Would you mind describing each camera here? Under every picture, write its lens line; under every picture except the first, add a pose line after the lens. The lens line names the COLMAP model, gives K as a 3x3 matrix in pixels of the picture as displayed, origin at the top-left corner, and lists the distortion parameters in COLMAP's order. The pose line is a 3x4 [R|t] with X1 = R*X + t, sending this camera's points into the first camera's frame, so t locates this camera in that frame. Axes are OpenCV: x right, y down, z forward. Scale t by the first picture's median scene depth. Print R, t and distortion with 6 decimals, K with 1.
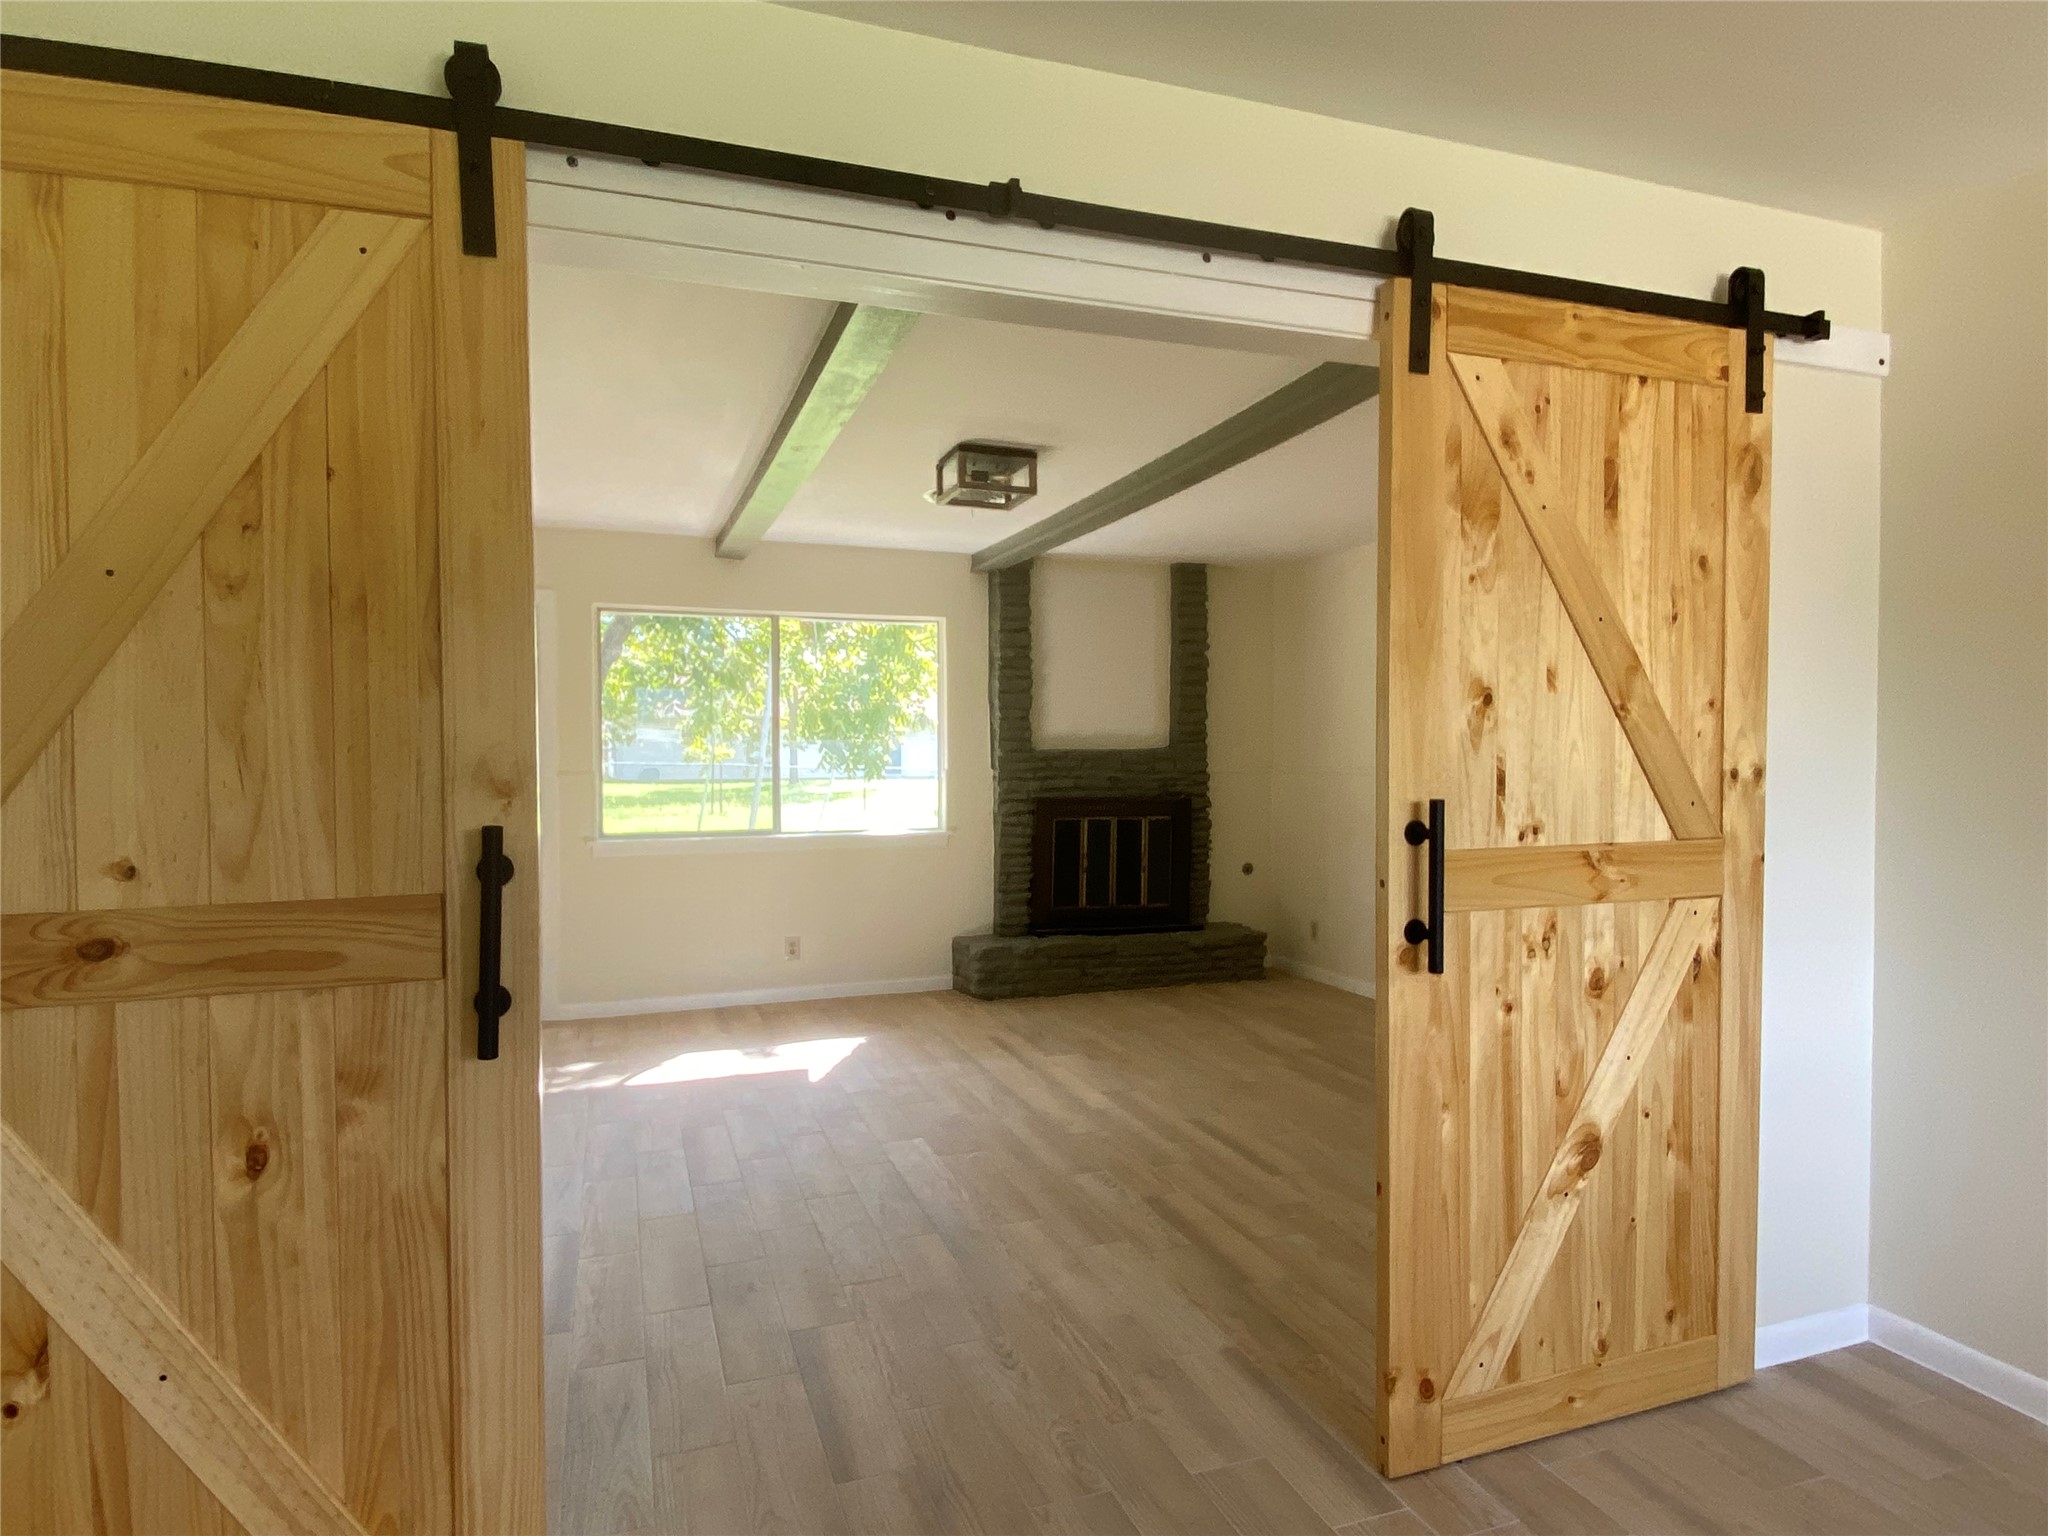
lens RADIAL K [[1138.3, 0, 1020.9], [0, 1138.3, 762.1], [0, 0, 1]] dist [0.002842, 0.000389]
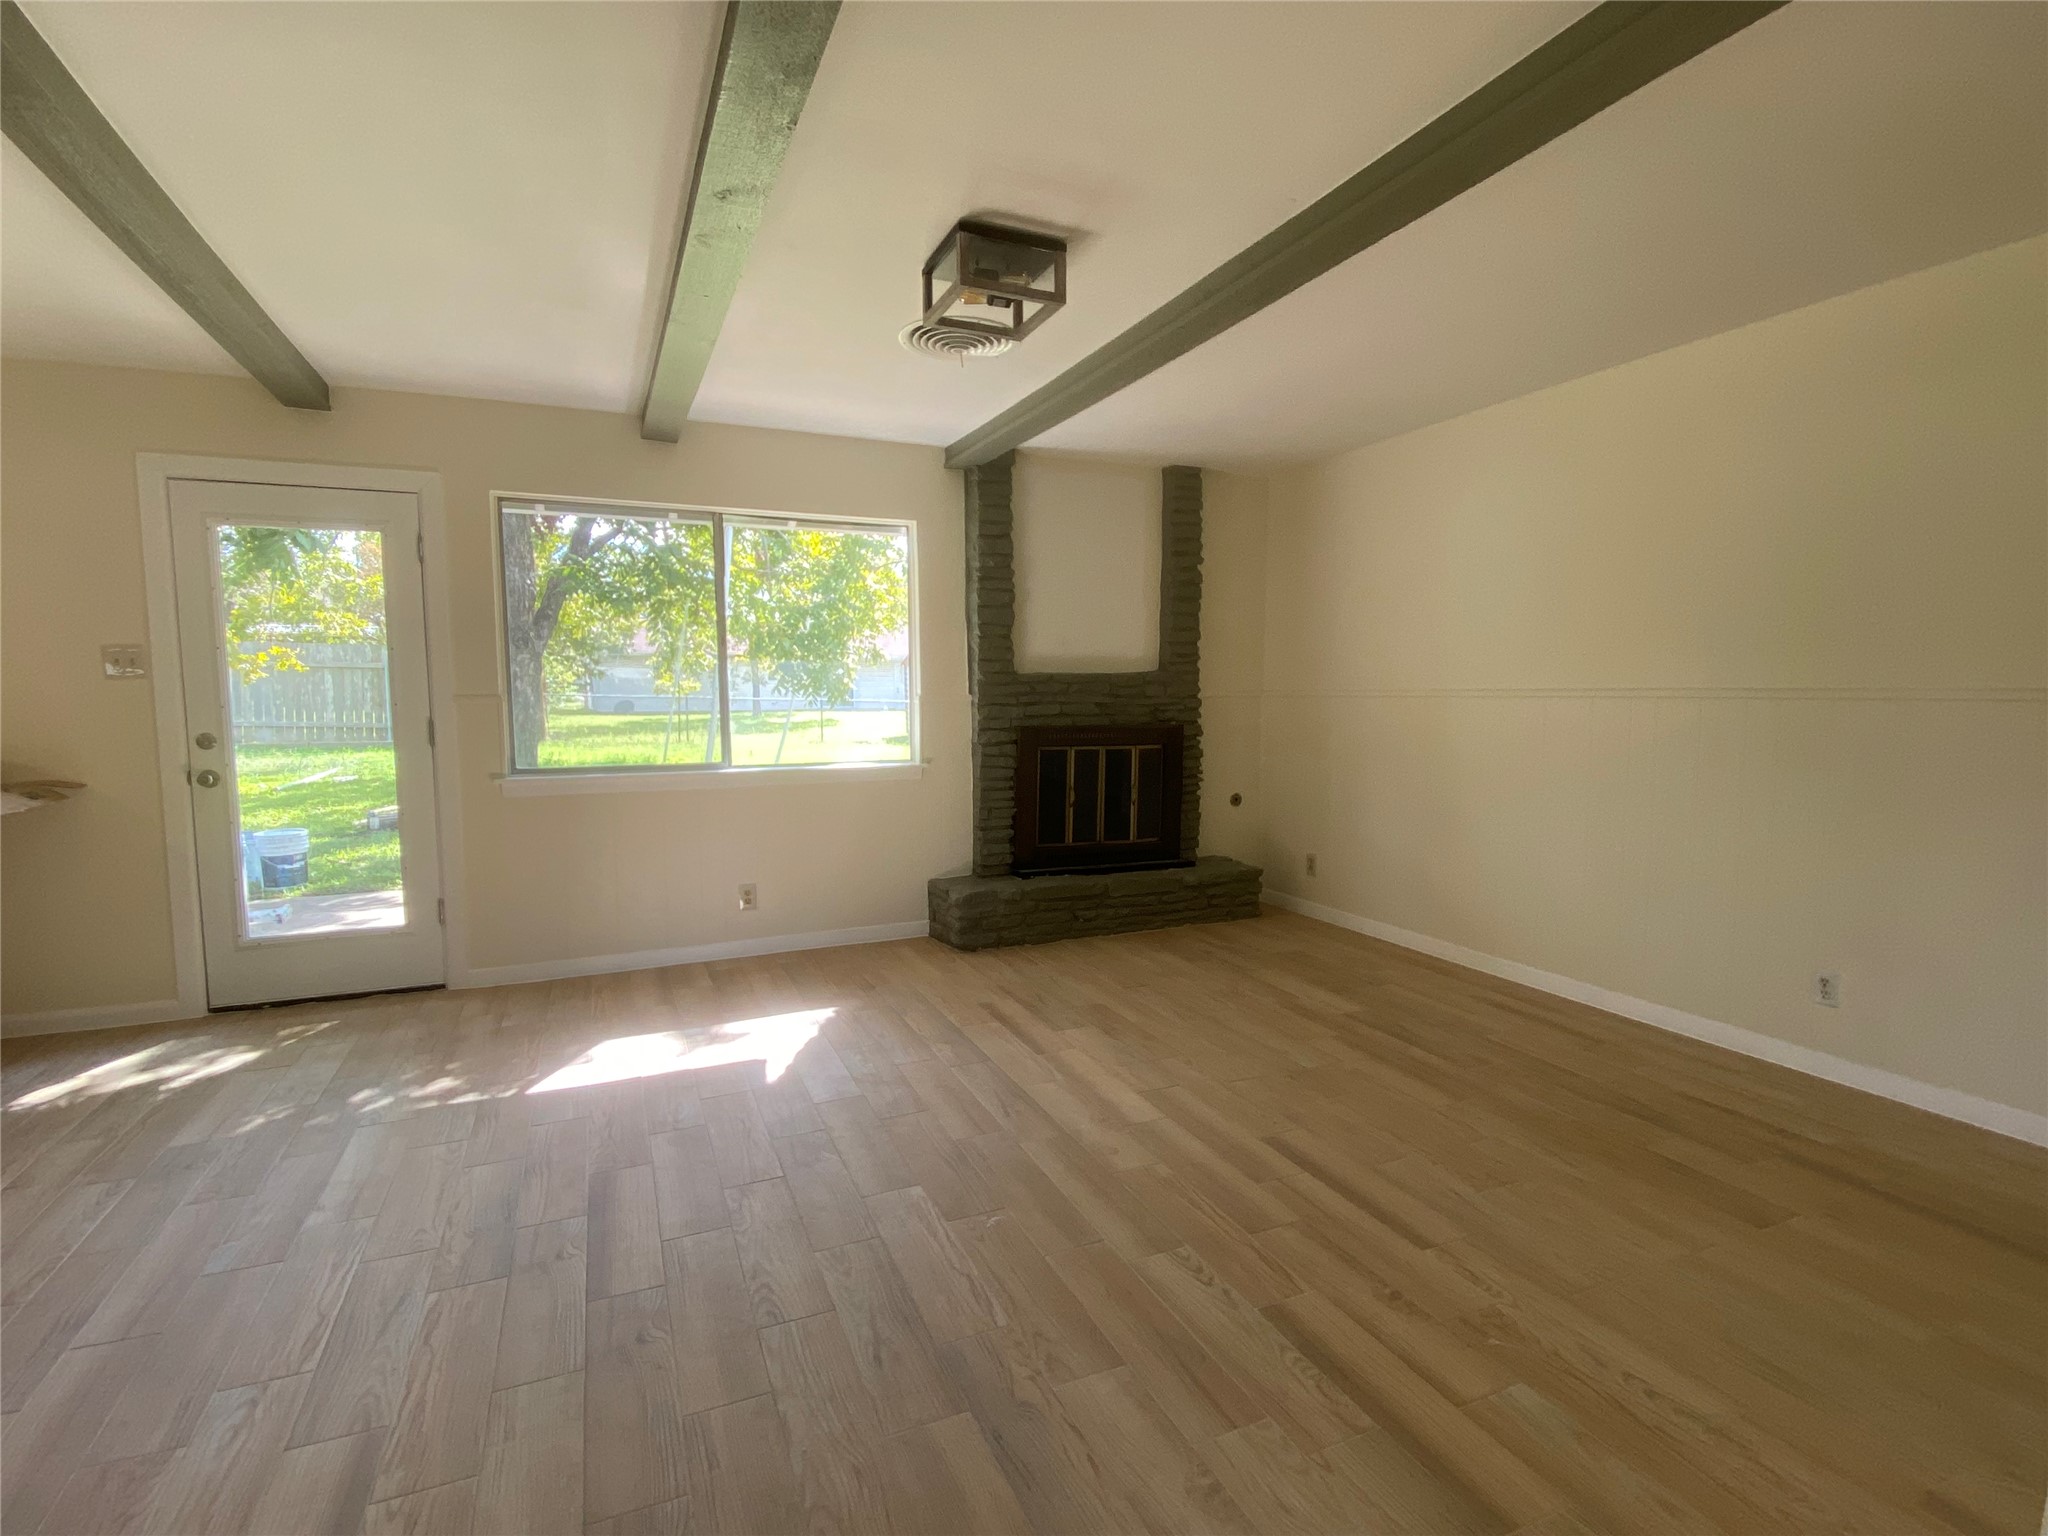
lens RADIAL K [[955.0, 0, 1032.1], [0, 955.0, 773.4], [0, 0, 1]] dist [0.004345, -0.000930]
pose [[0.996628, -0.008044, 0.081658, -0.042800], [0.001435, 0.996740, 0.080666, 0.008944], [-0.082041, -0.080277, 0.993391, 0.269957]]
